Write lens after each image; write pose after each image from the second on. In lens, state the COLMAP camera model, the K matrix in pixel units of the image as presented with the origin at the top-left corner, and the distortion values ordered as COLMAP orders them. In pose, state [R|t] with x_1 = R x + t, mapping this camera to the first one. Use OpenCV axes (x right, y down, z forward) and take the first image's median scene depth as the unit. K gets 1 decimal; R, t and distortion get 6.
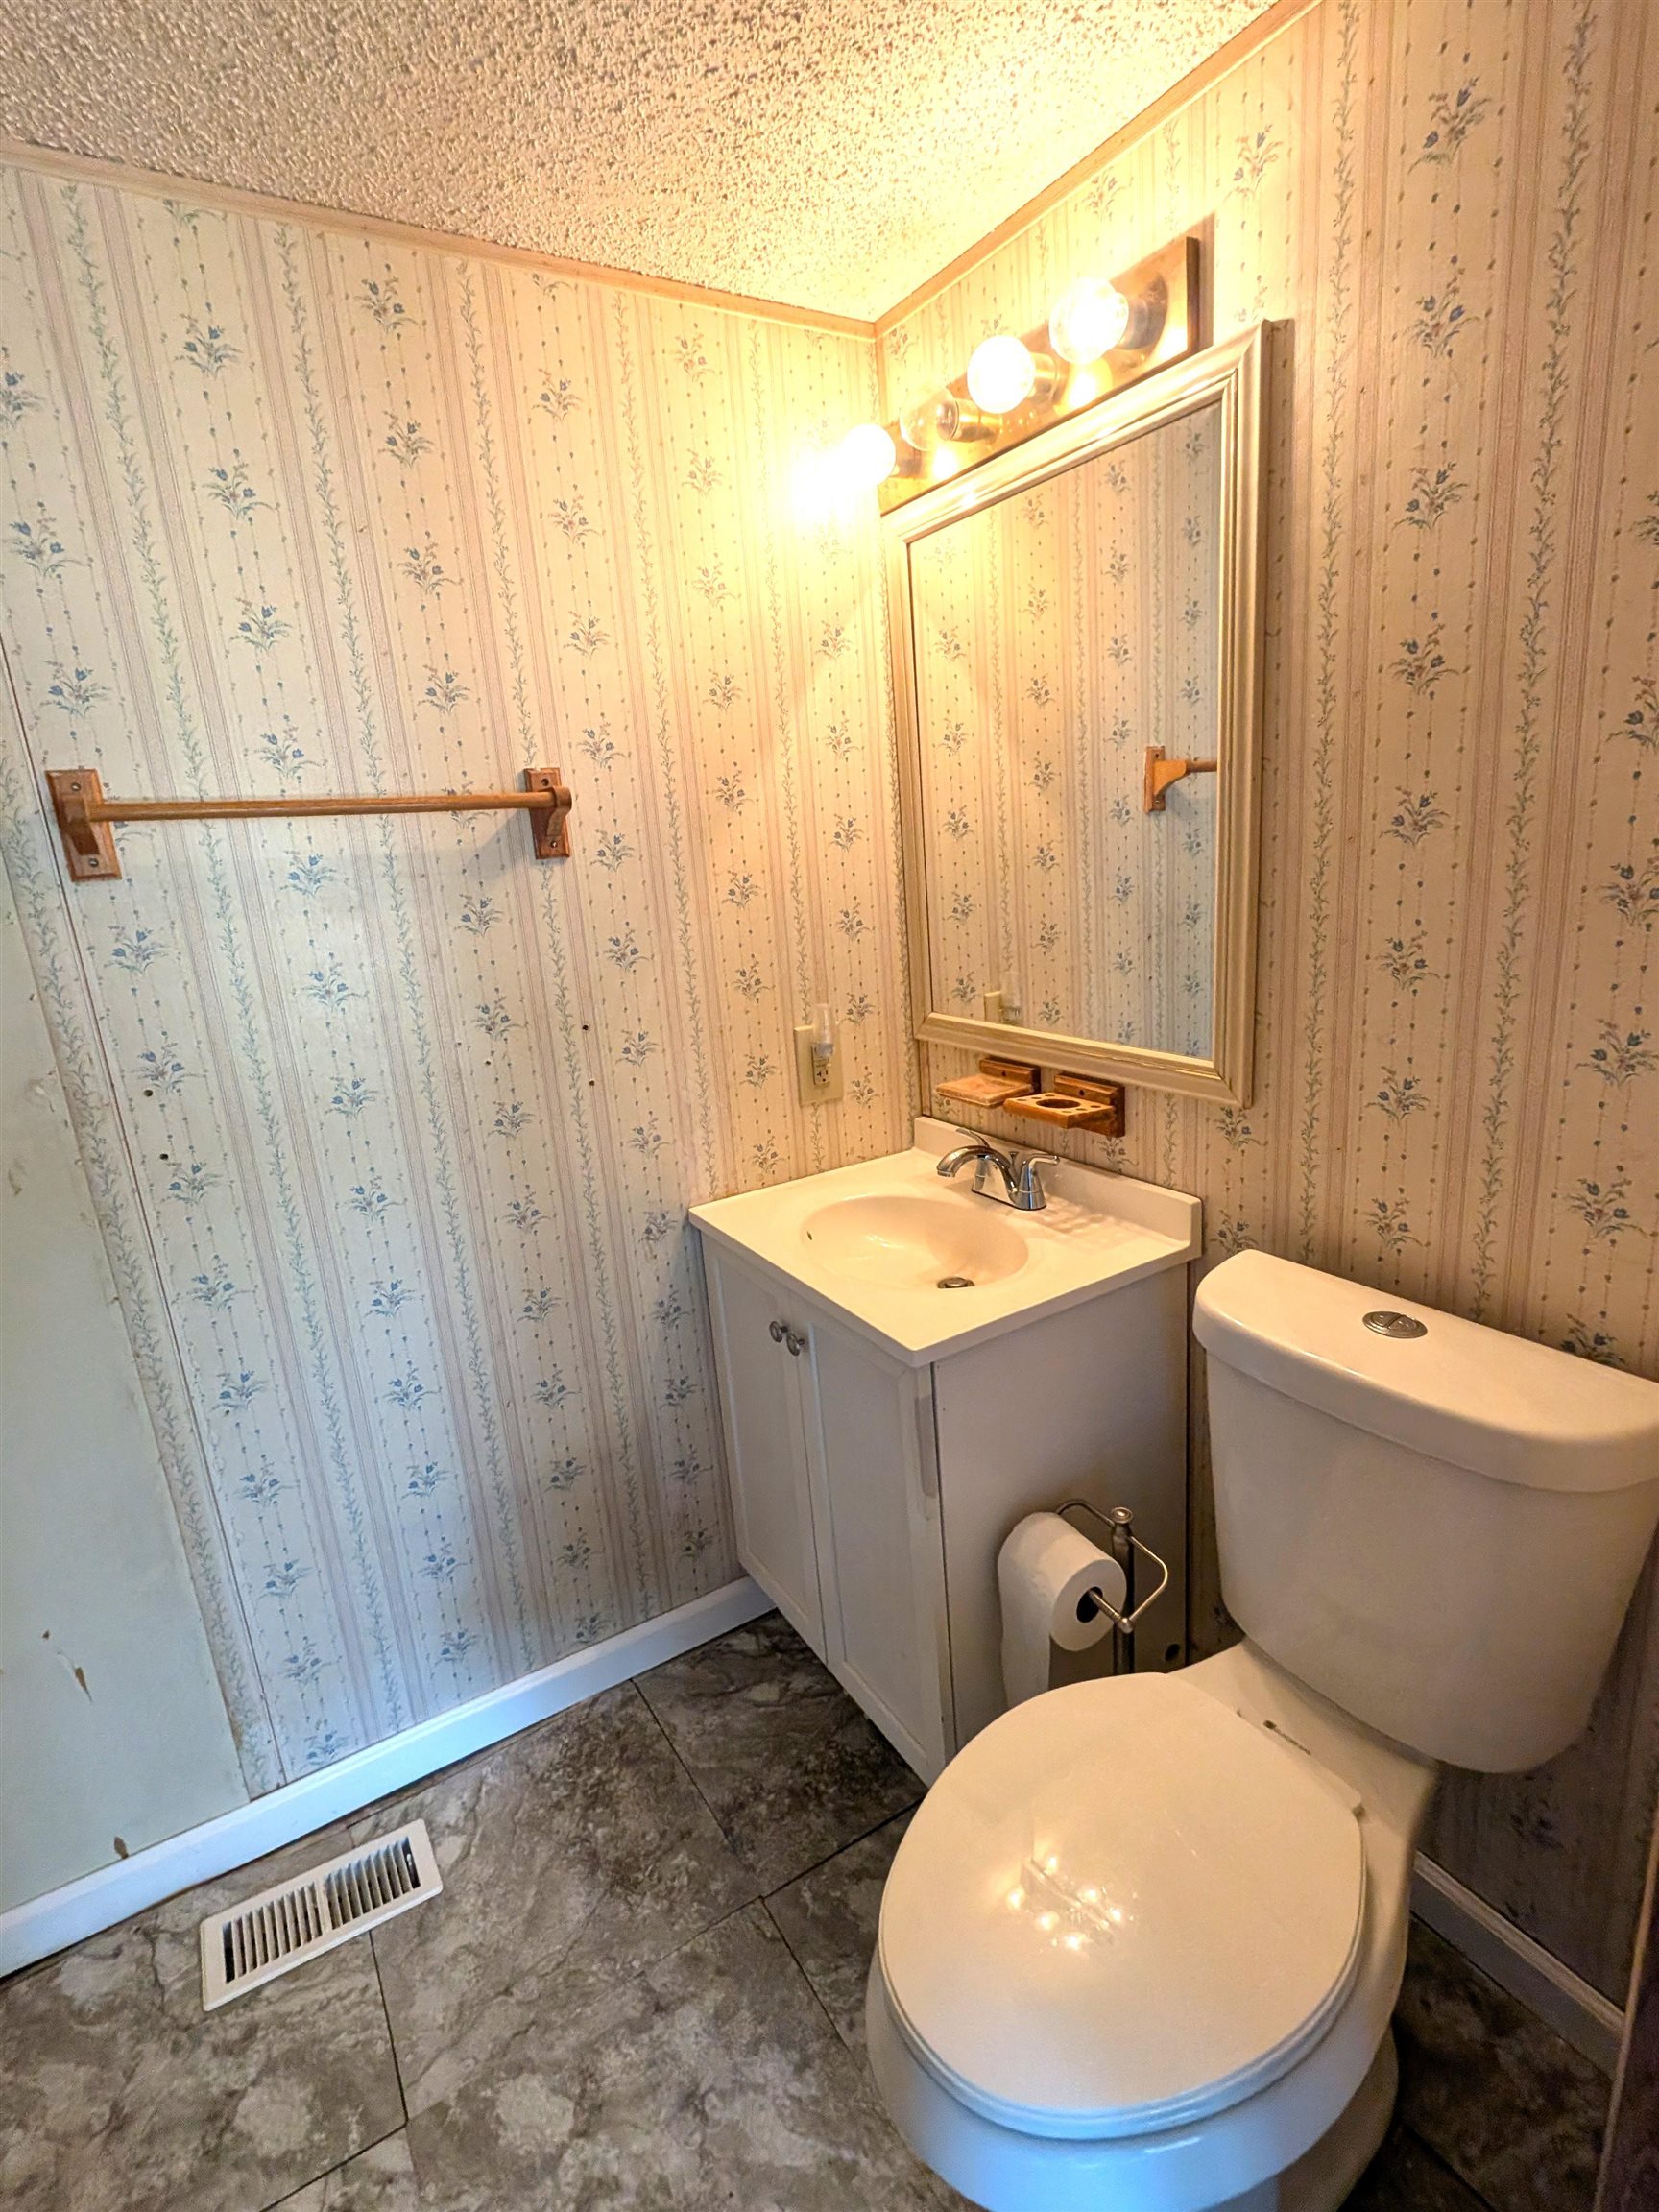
lens RADIAL K [[1044.3, 0, 824.4], [0, 1044.3, 1105.6], [0, 0, 1]] dist [0.001857, -0.001837]
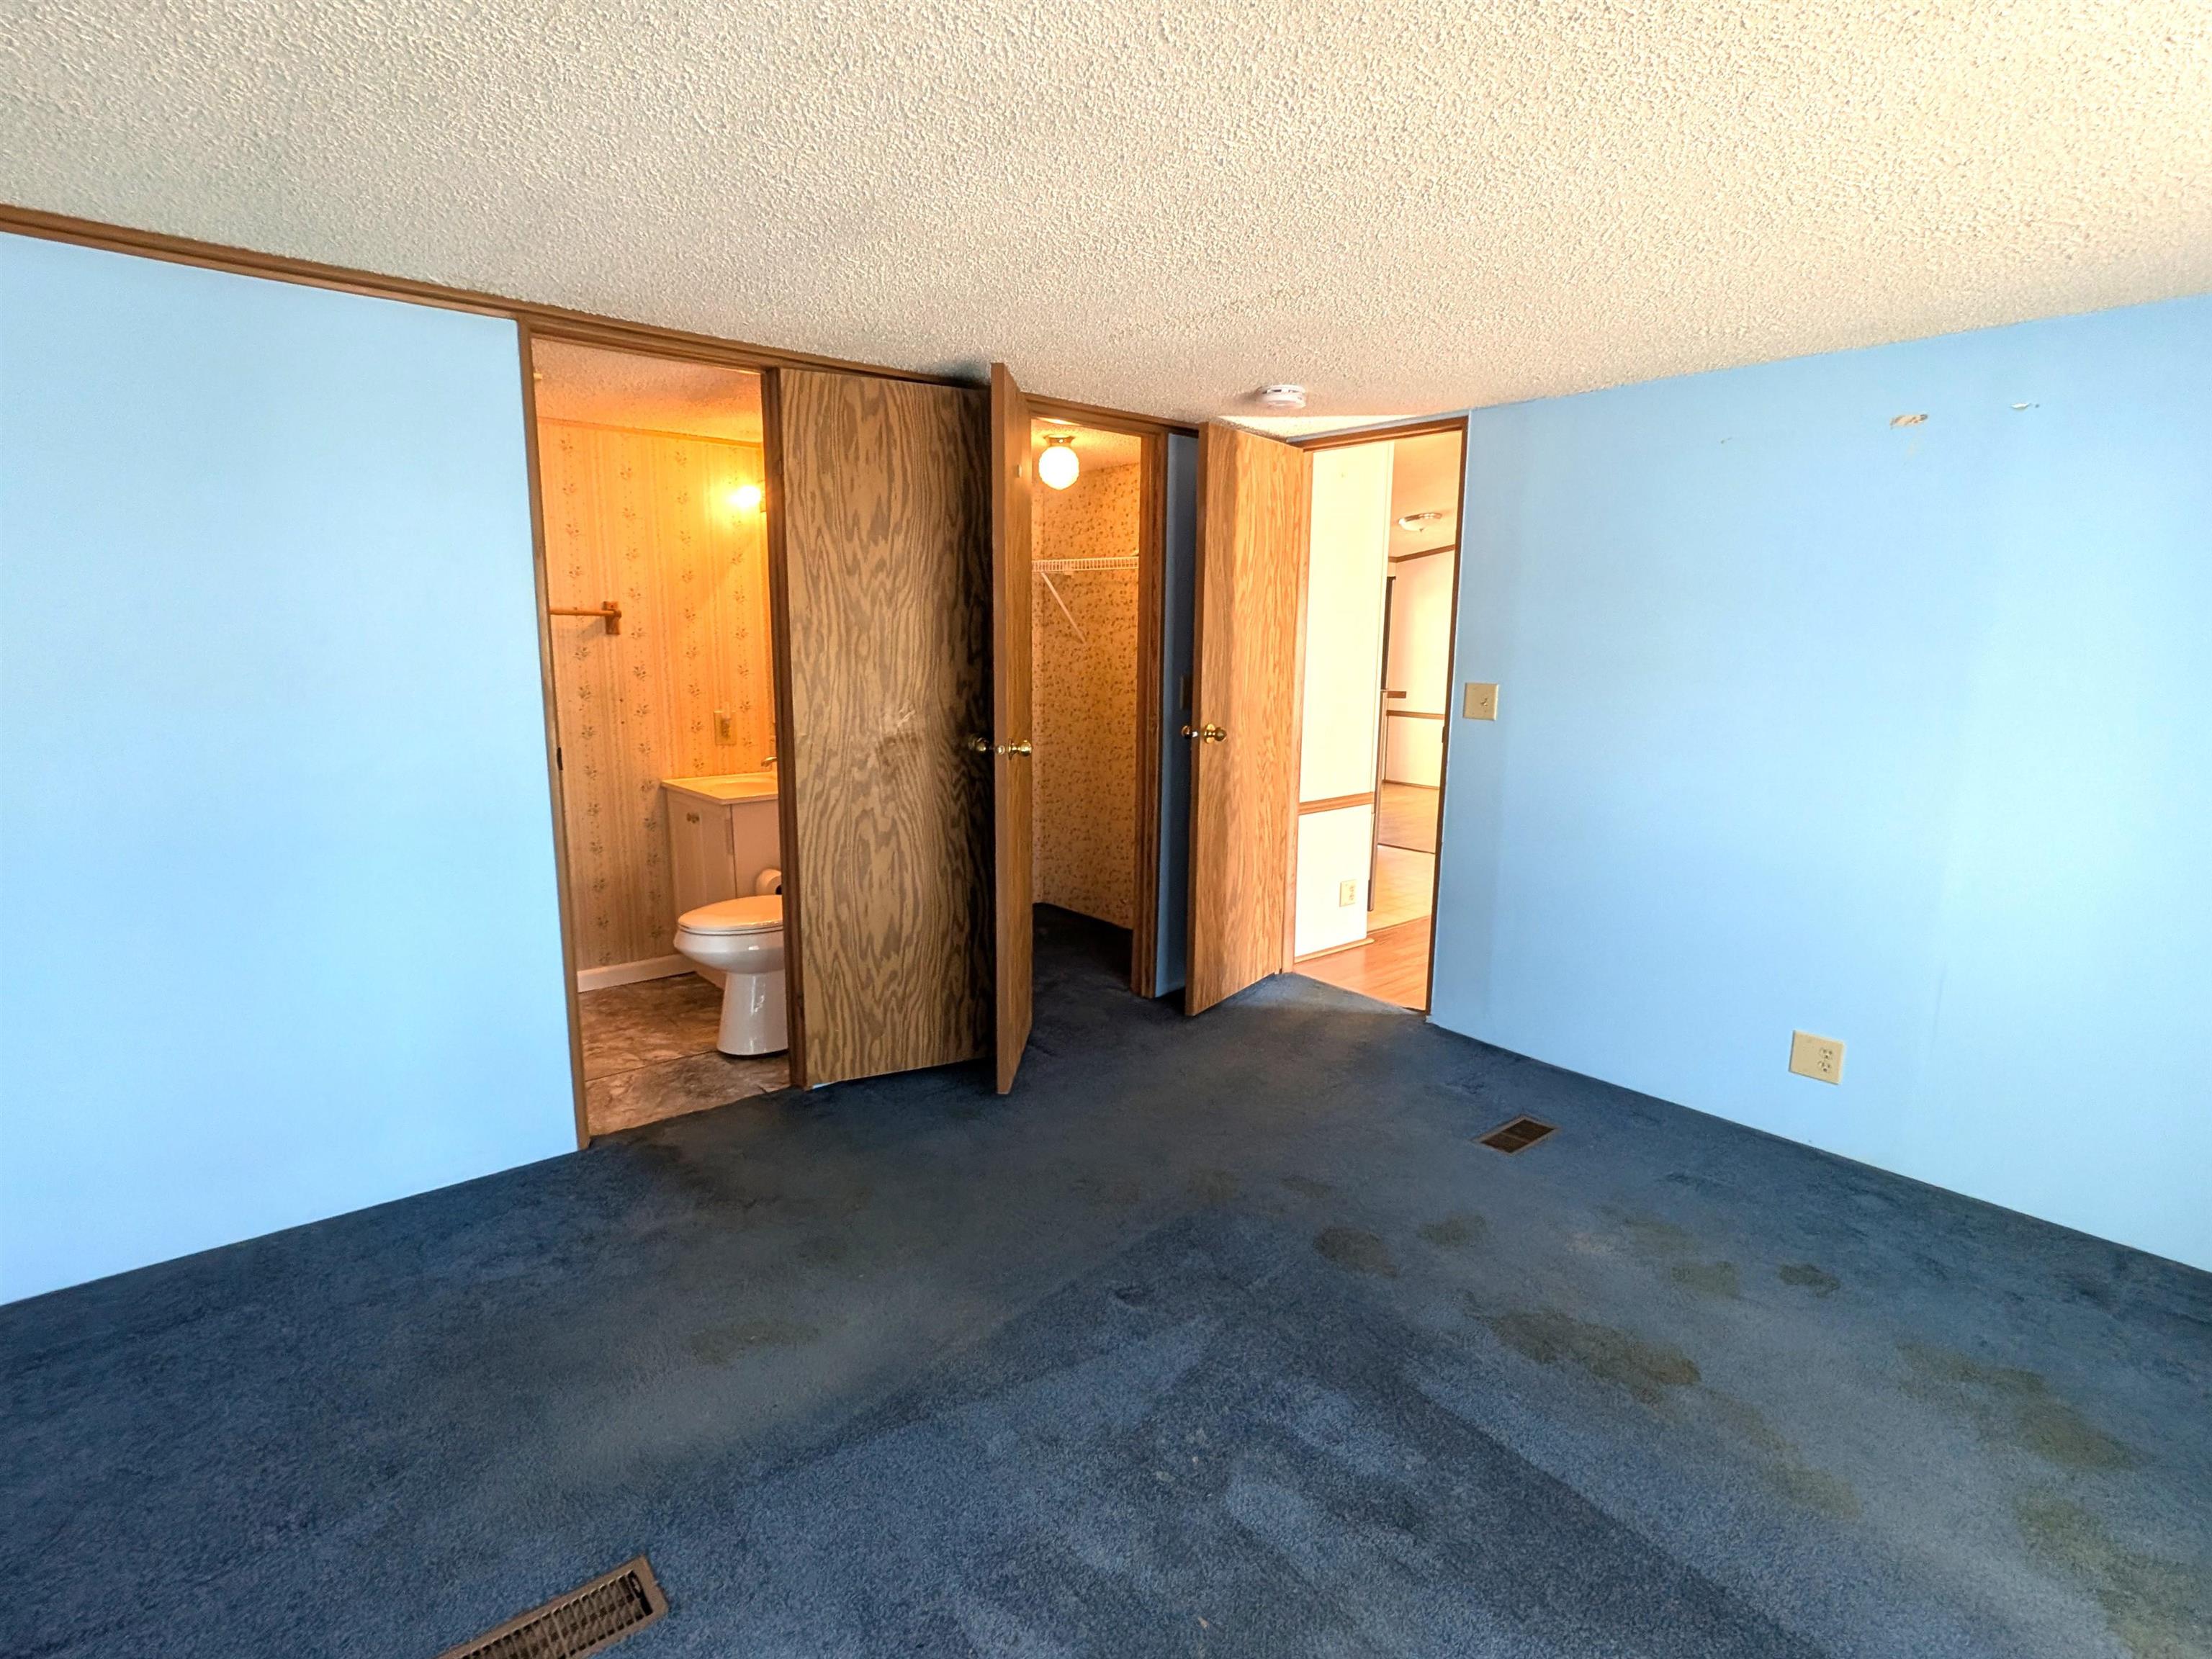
lens RADIAL K [[1106.6, 0, 1106.0], [0, 1106.6, 829.5], [0, 0, 1]] dist [-0.000694, -0.000021]
pose [[0.984152, 0.052770, 0.169295, 0.539988], [-0.039849, 0.996091, -0.078835, 0.442093], [-0.172794, 0.070839, 0.982407, -2.005719]]
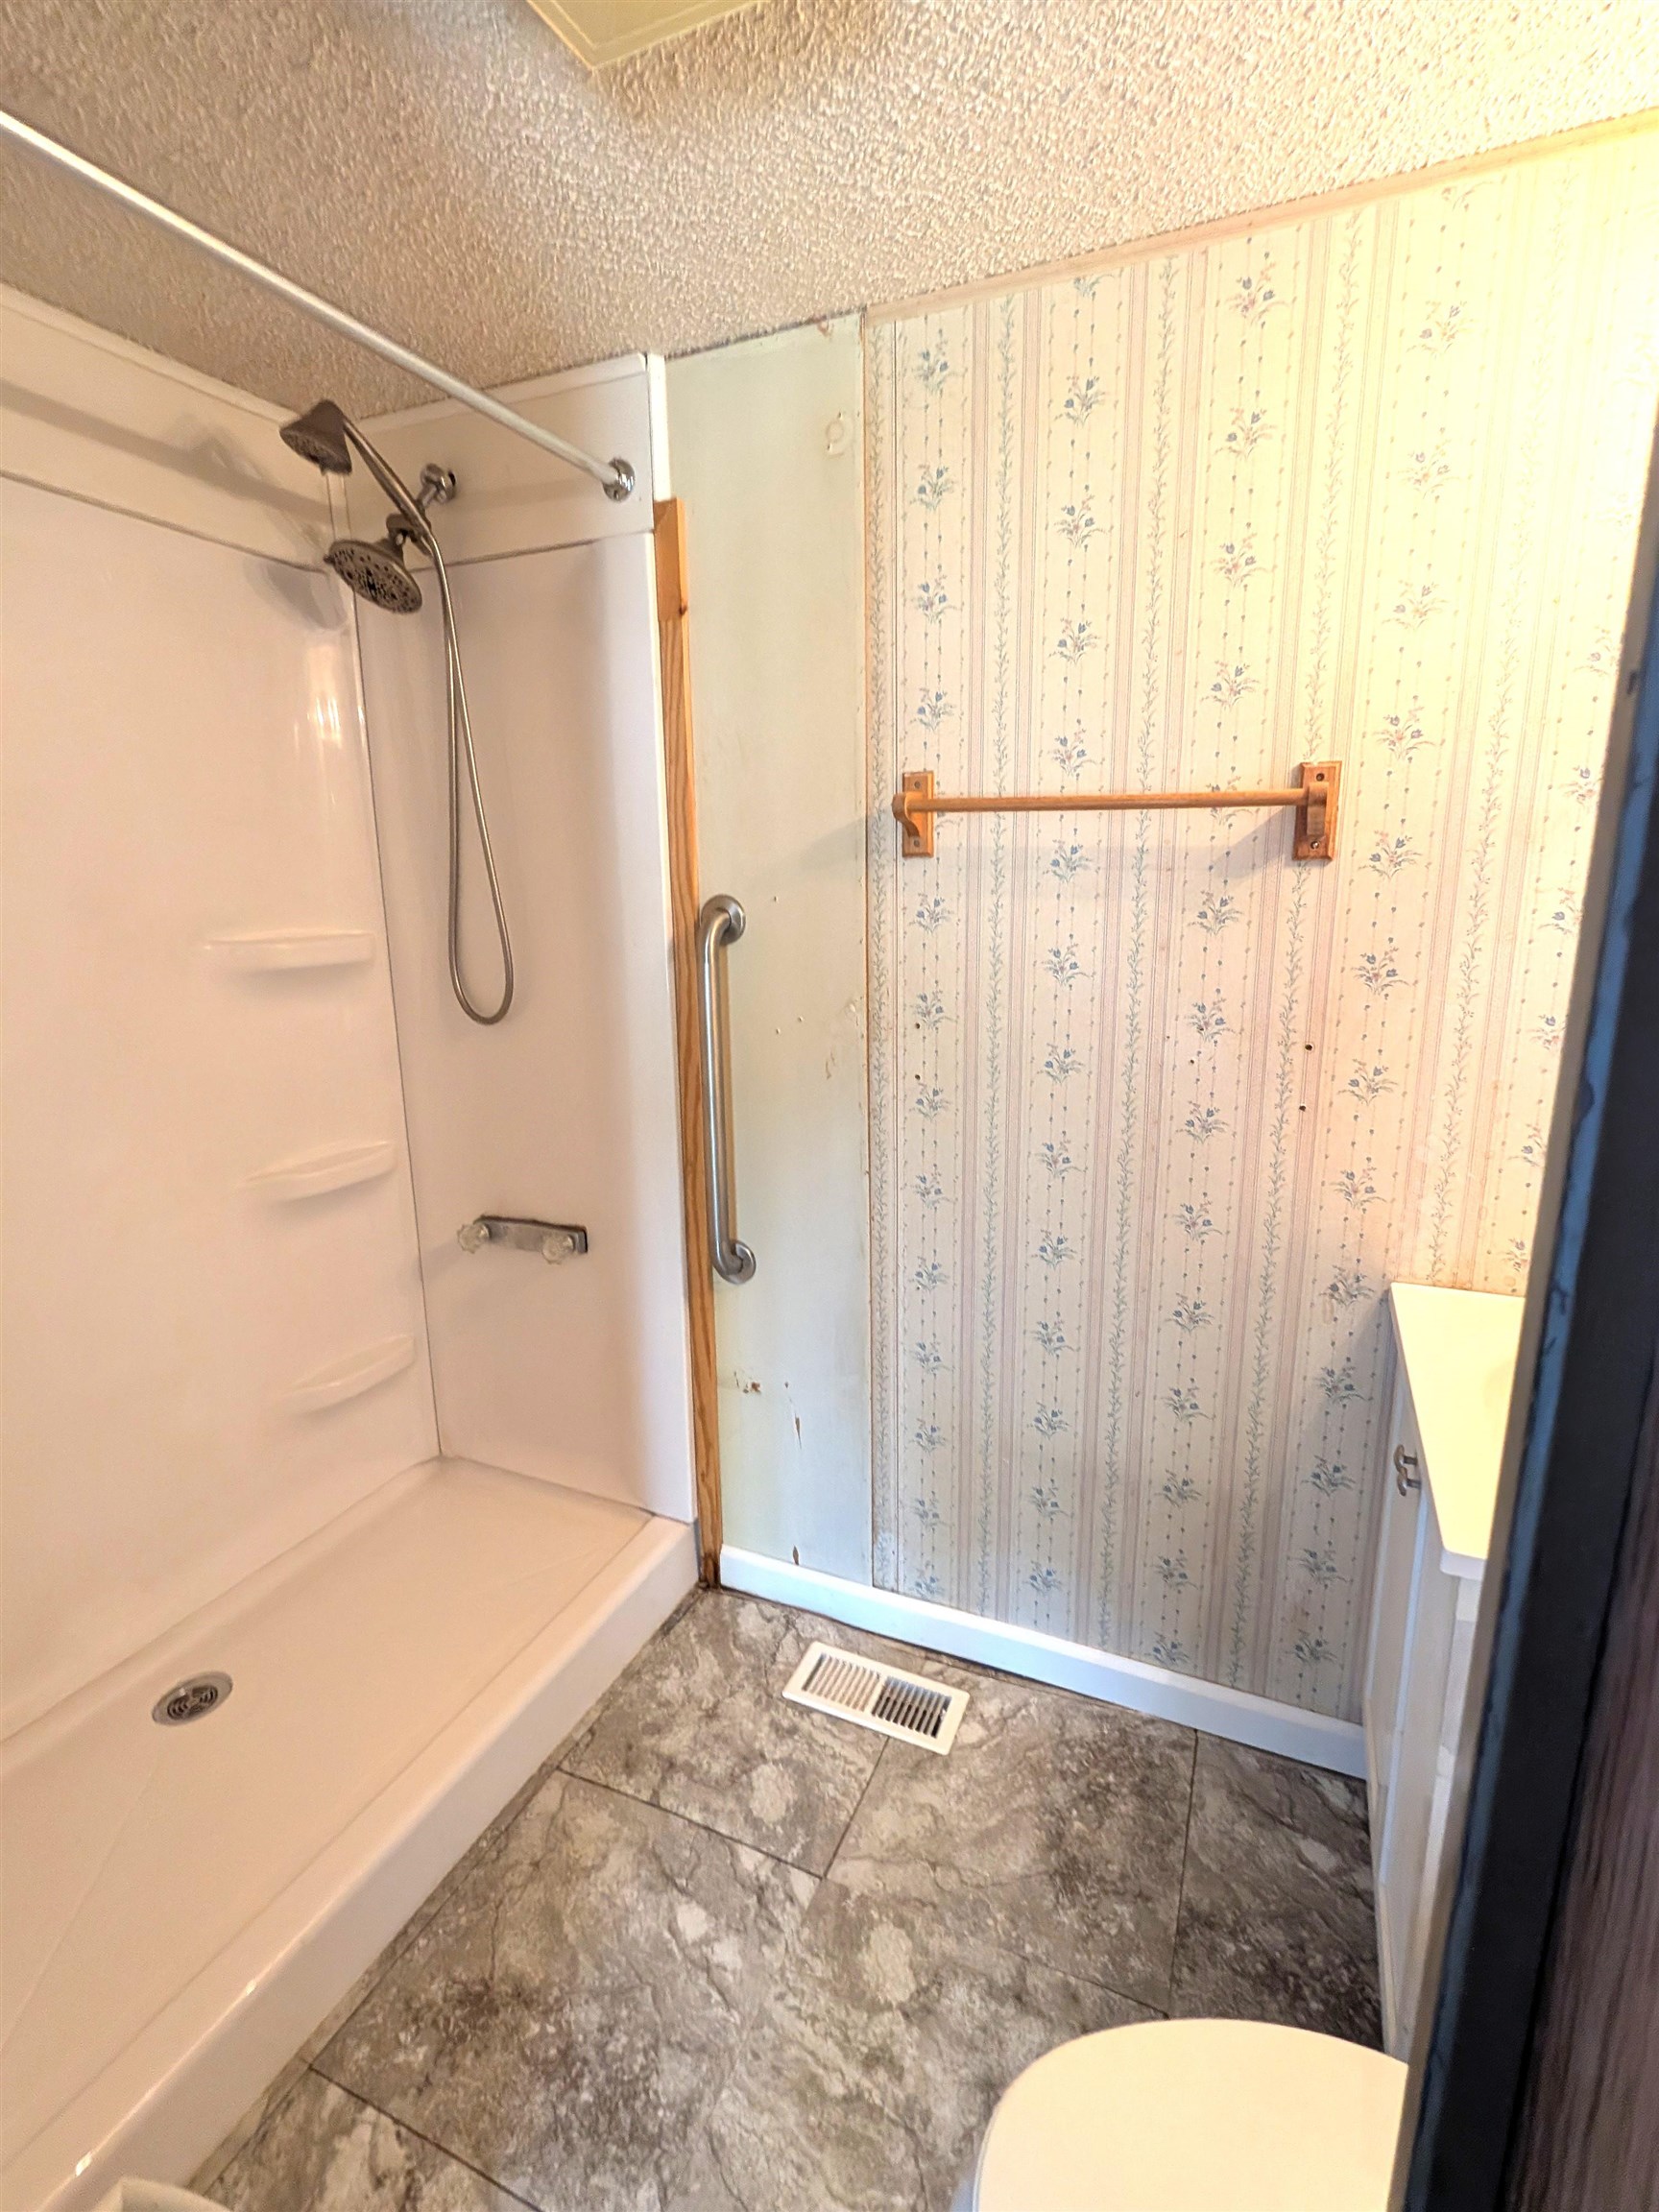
lens RADIAL K [[1044.3, 0, 824.4], [0, 1044.3, 1105.6], [0, 0, 1]] dist [0.001857, -0.001837]
pose [[0.568864, 0.246301, -0.784684, 0.279449], [-0.226116, 0.964173, 0.138715, -0.061800], [0.790737, 0.098520, 0.604176, 0.134146]]
